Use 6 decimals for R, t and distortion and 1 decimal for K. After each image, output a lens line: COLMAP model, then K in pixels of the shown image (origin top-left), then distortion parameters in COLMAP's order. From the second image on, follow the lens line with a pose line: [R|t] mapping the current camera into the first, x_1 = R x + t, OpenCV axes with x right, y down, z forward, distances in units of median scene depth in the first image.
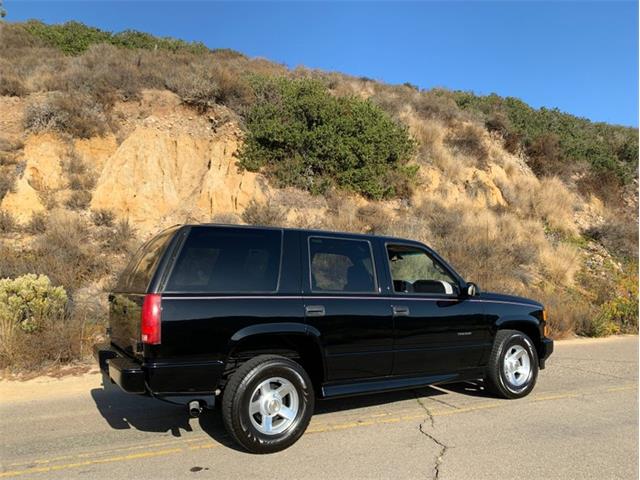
lens RADIAL K [[487.2, 0, 318.0], [0, 487.2, 239.8], [0, 0, 1]] dist [0.065087, -0.083890]
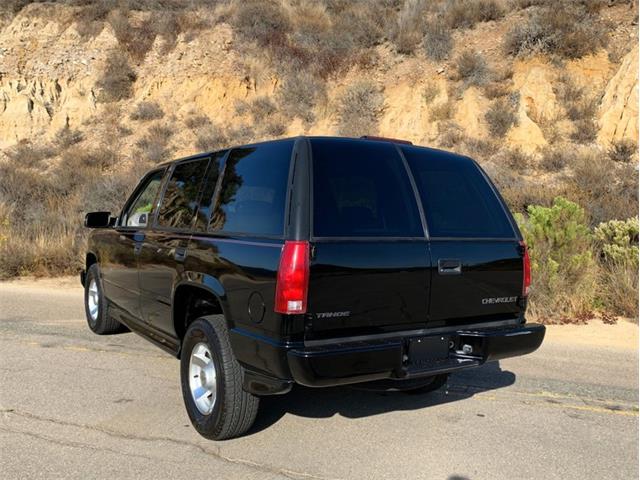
lens RADIAL K [[582.1, 0, 320.3], [0, 582.1, 235.9], [0, 0, 1]] dist [0.016565, -0.011705]
pose [[0.800087, 0.068707, -0.595937, -0.191200], [-0.008245, 0.994585, 0.103598, -0.000455], [0.599828, -0.077974, 0.796321, -0.095161]]
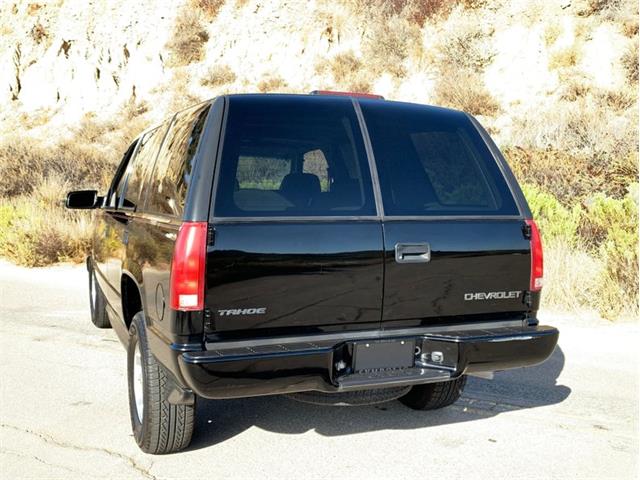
lens RADIAL K [[677.4, 0, 320.0], [0, 677.4, 240.0], [0, 0, 1]] dist [0.075429, -0.170950]
pose [[0.675105, 0.087472, -0.732518, -0.157915], [0.022166, 0.990092, 0.138659, 0.000807], [0.737389, -0.109846, 0.666477, -0.052684]]
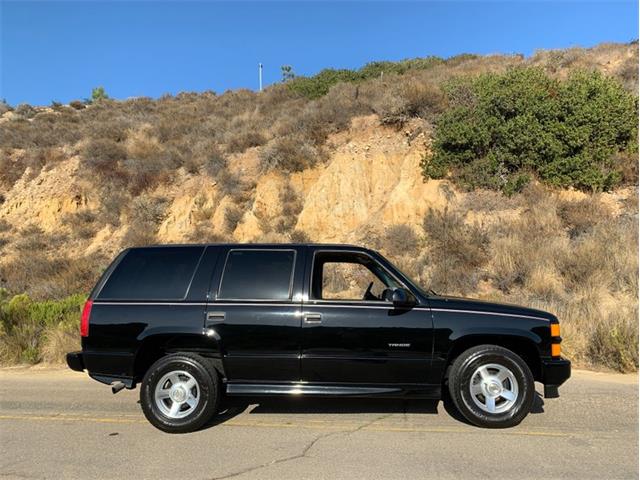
lens RADIAL K [[487.2, 0, 318.0], [0, 487.2, 239.8], [0, 0, 1]] dist [0.065087, -0.083890]
pose [[0.826111, -0.068012, -0.559388, 0.202810], [0.056501, 0.997684, -0.037860, 0.006125], [0.560668, -0.000329, 0.828041, 0.045523]]
